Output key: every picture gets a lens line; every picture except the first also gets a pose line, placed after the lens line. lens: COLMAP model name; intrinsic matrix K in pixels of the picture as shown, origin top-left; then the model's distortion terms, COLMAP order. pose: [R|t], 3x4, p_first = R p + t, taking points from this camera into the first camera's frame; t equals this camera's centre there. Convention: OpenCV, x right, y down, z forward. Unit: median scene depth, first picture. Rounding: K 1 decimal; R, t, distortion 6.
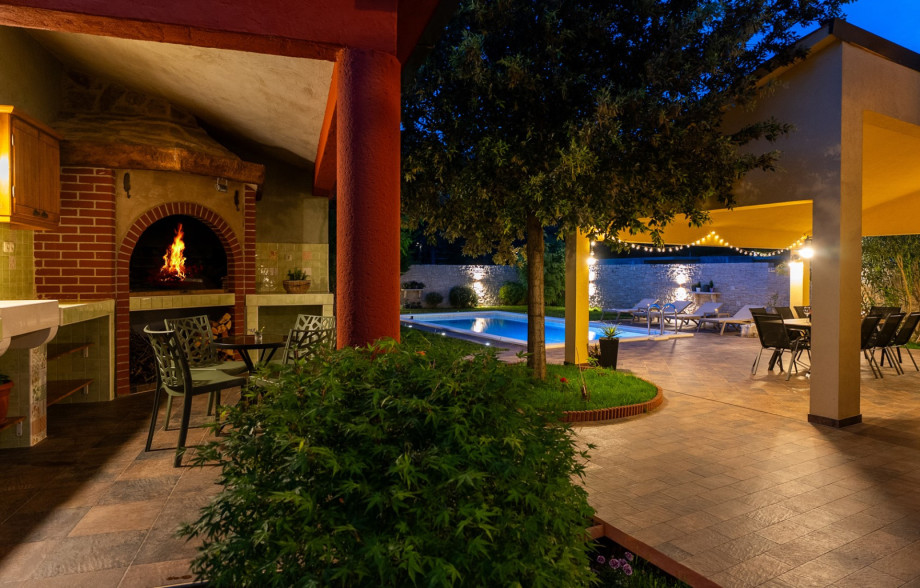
lens RADIAL K [[539.3, 0, 450.7], [0, 539.3, 295.0], [0, 0, 1]] dist [-0.002754, -0.001008]
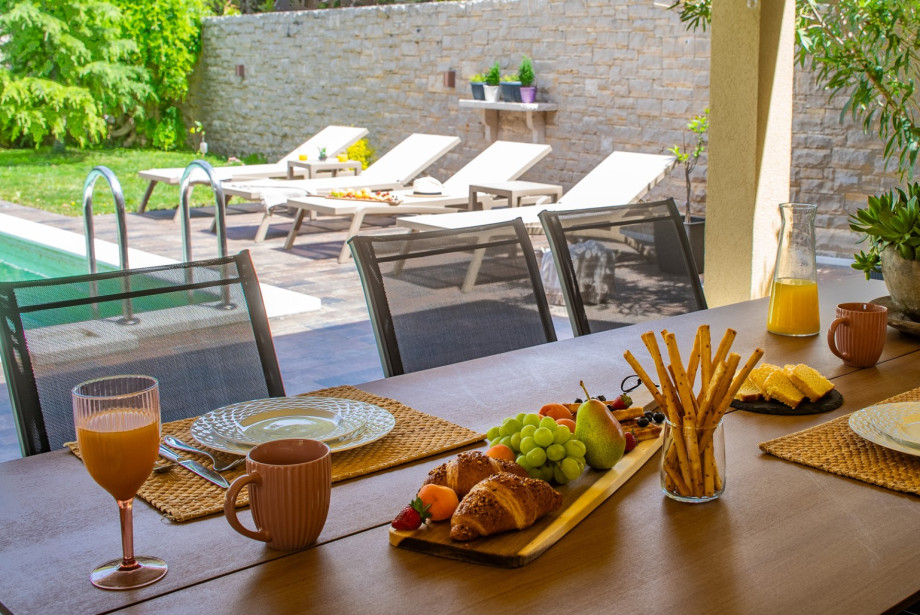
lens RADIAL K [[1115.5, 0, 460.0], [0, 1115.5, 307.5], [0, 0, 1]] dist [-0.015080, -0.032478]
pose [[0.979888, -0.039634, 0.195573, 0.966617], [0.004841, 0.984510, 0.175263, -0.005766], [-0.199490, -0.170791, 0.964901, 1.261517]]
